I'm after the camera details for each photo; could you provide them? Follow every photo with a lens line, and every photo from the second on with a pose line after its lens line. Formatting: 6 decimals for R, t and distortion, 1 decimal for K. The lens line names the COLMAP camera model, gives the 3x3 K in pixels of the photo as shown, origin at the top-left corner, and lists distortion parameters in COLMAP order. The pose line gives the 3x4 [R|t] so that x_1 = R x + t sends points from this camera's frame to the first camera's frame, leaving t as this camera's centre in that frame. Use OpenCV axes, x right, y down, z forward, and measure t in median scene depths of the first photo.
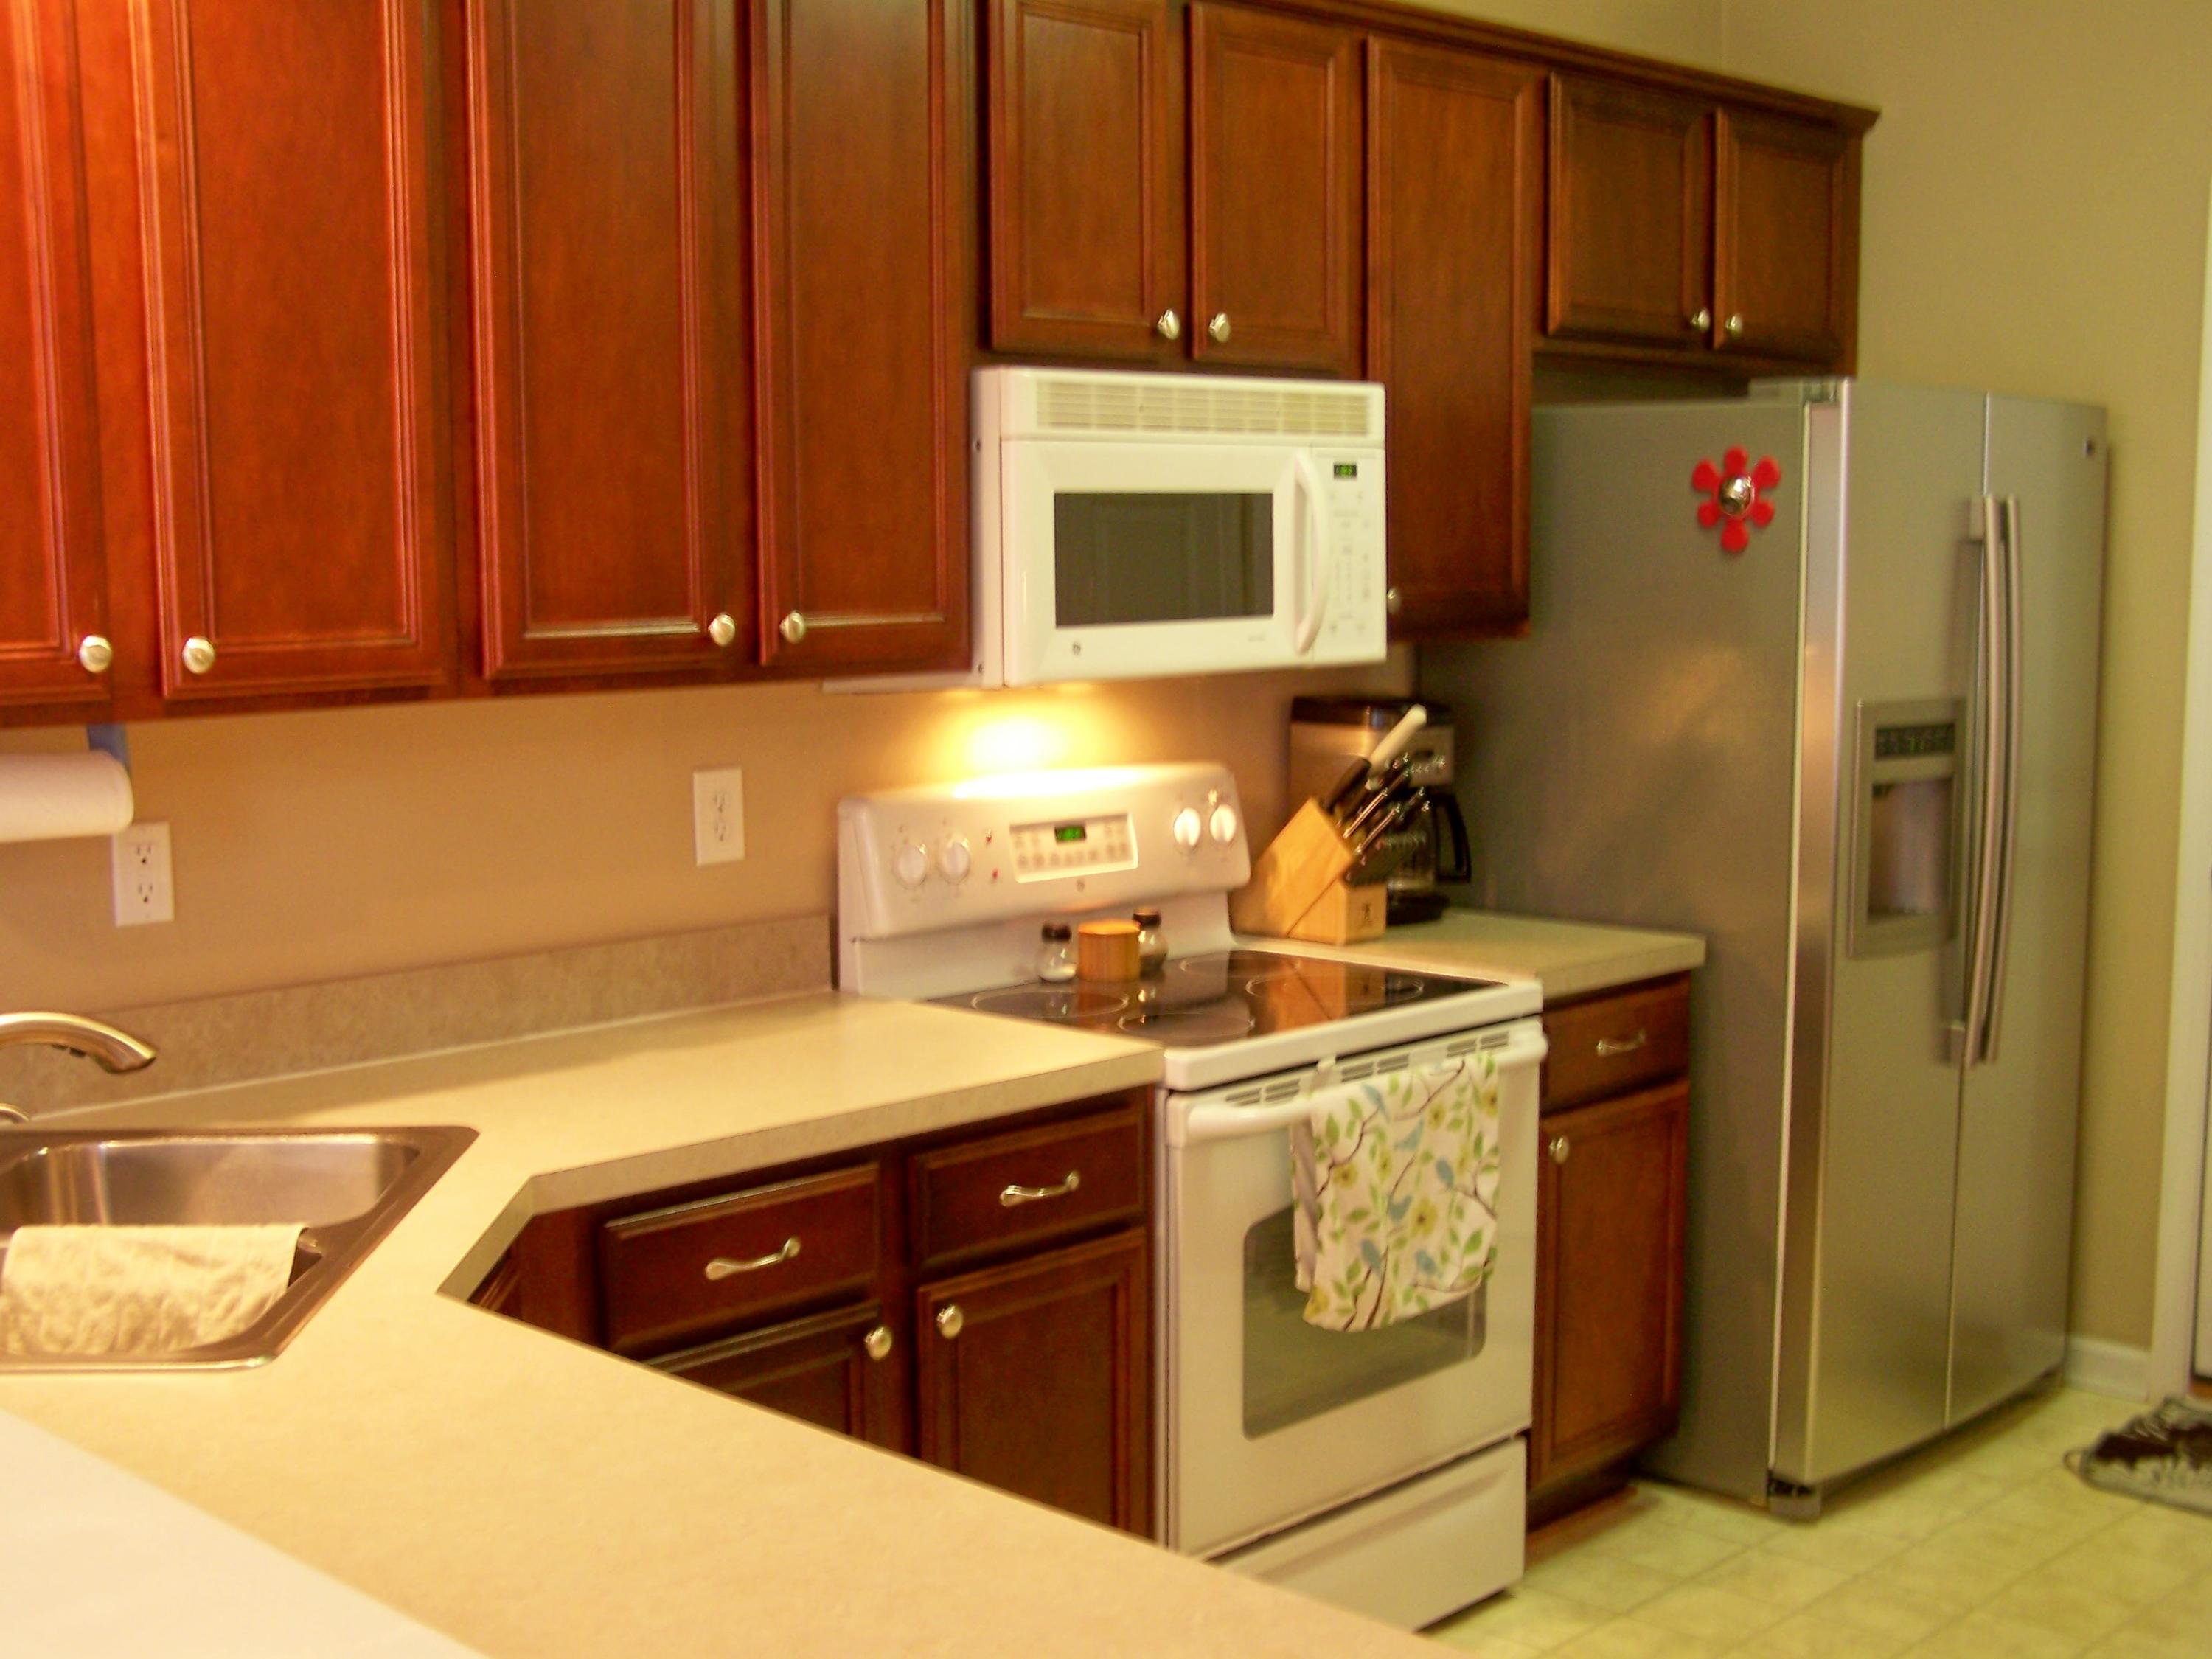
lens RADIAL K [[2745.6, 0, 1106.3], [0, 2745.6, 863.4], [0, 0, 1]] dist [-0.195370, 0.505159]
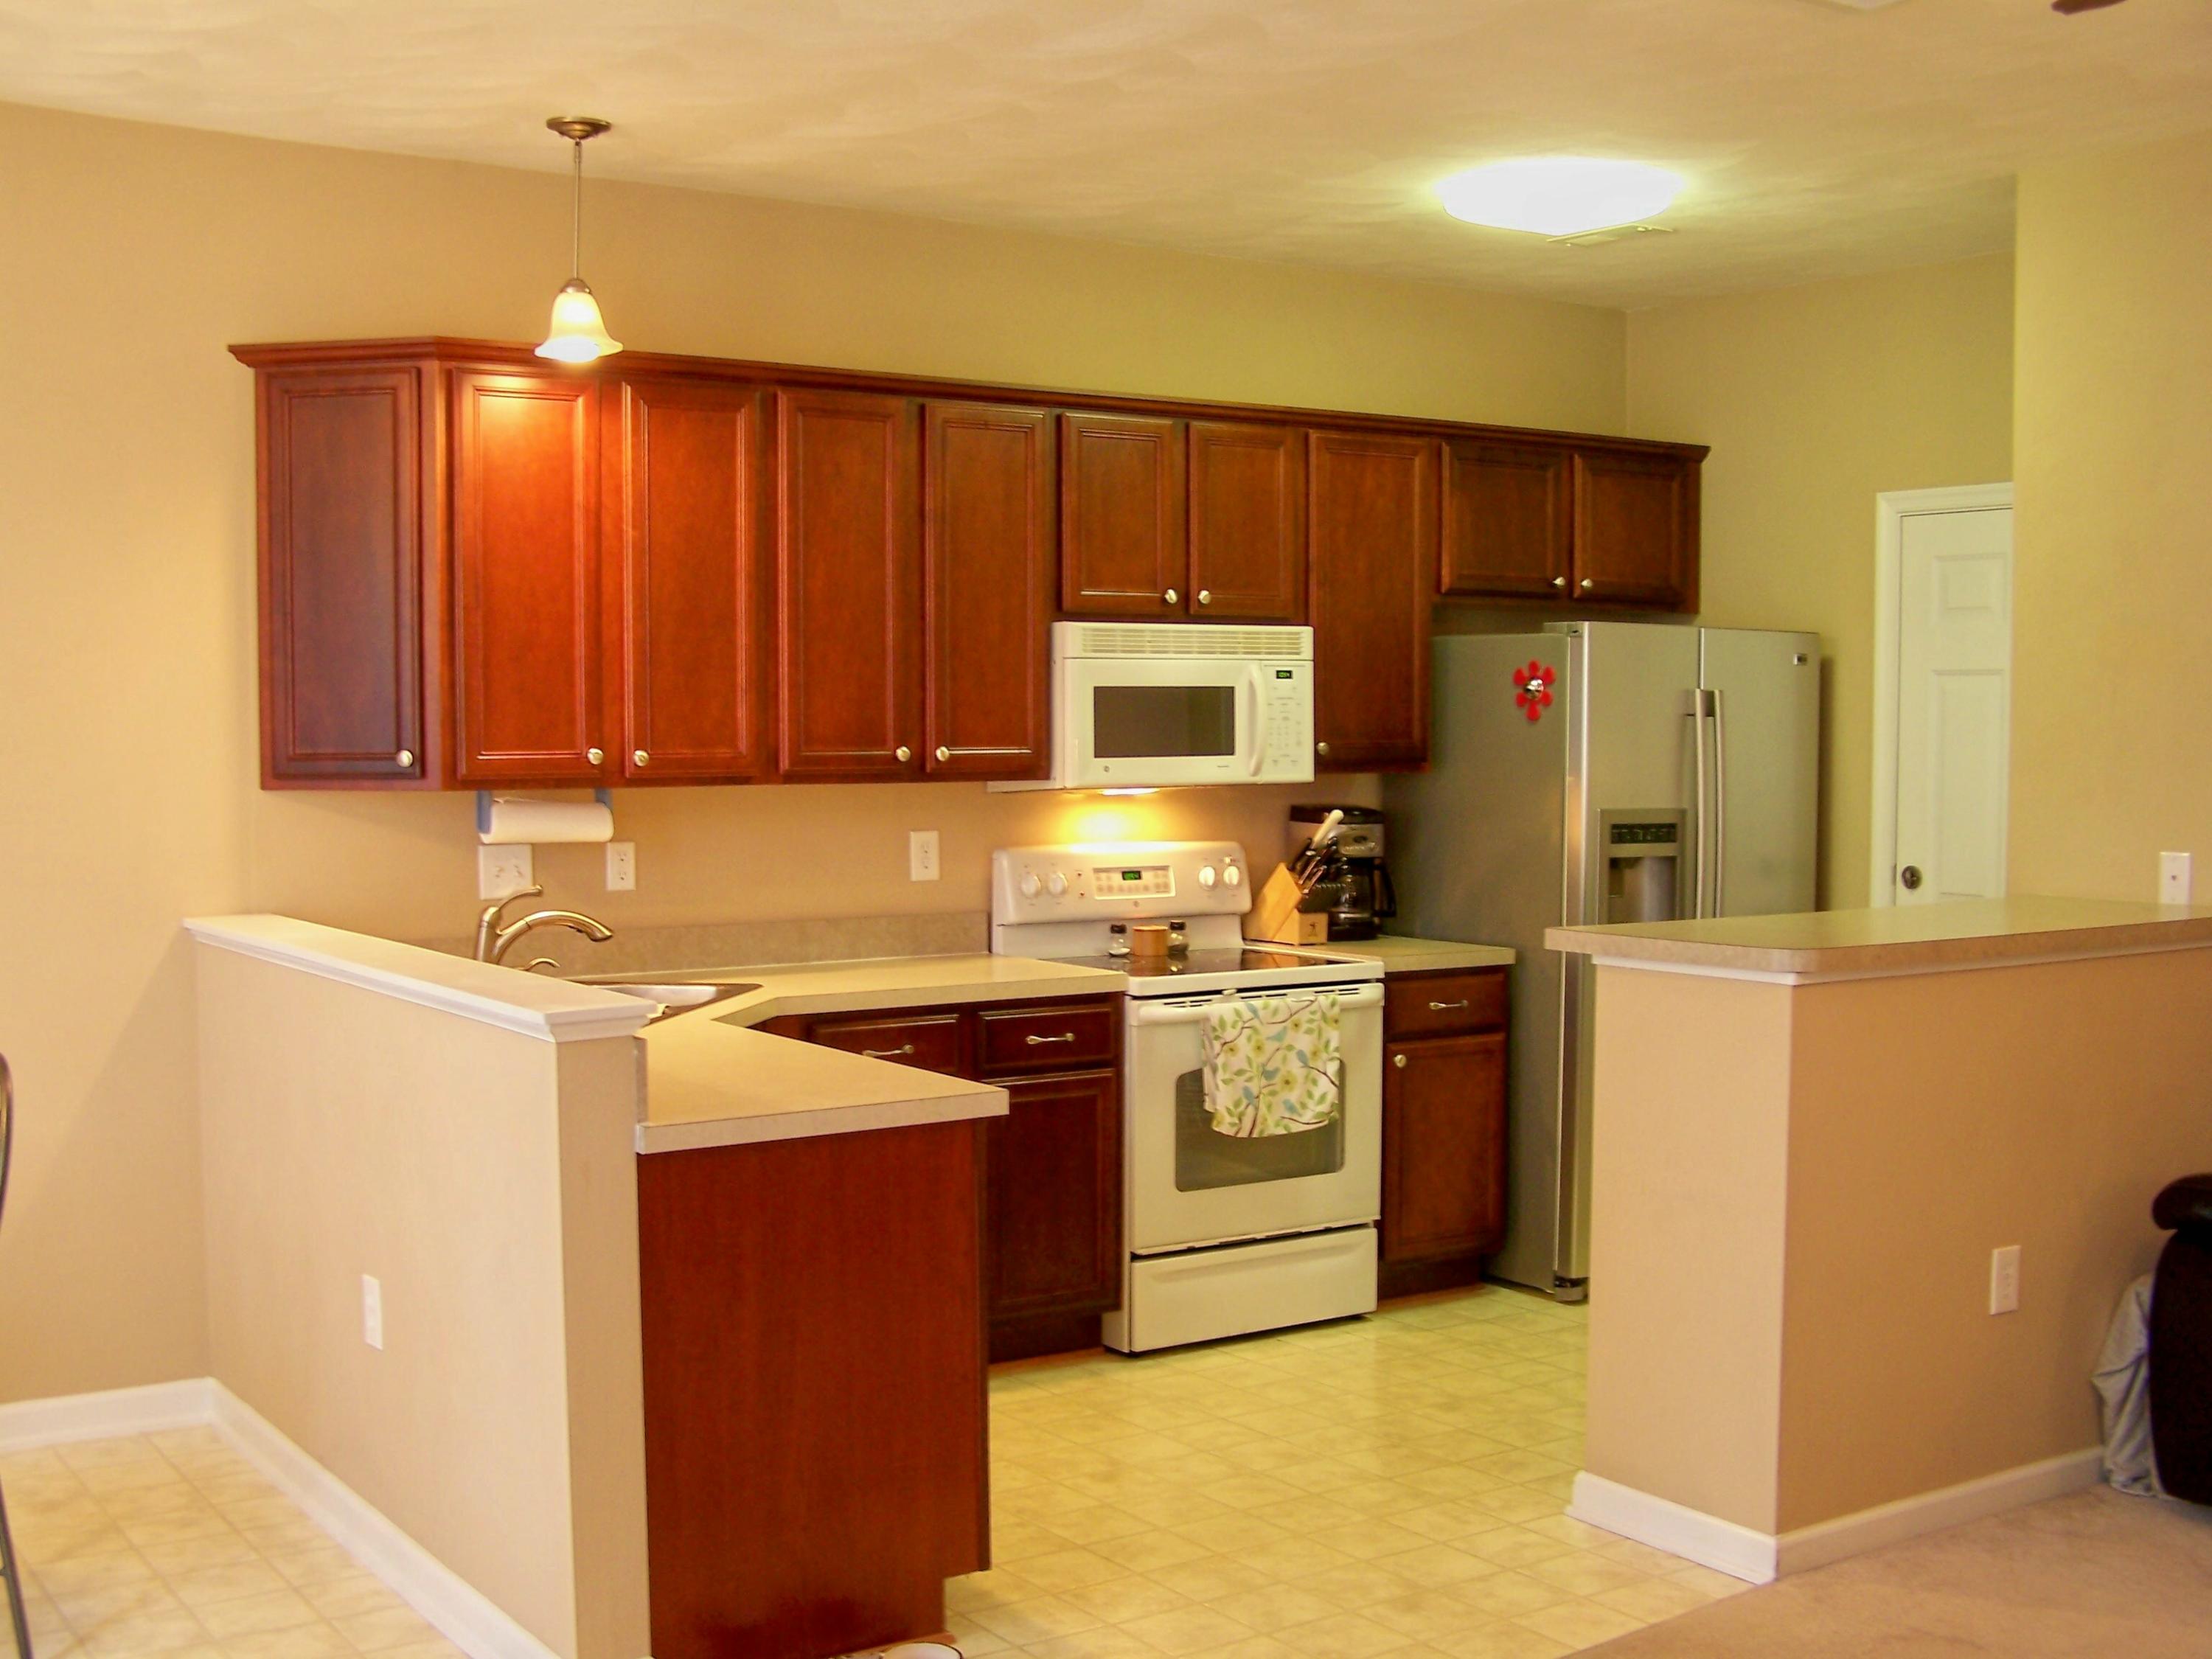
lens RADIAL K [[2565.7, 0, 1106.0], [0, 2565.7, 829.5], [0, 0, 1]] dist [-0.181880, 0.401964]
pose [[0.978666, 0.014898, -0.204916, 0.336675], [-0.030624, 0.996804, -0.073789, 0.089638], [0.203162, 0.078490, 0.975994, -0.691605]]
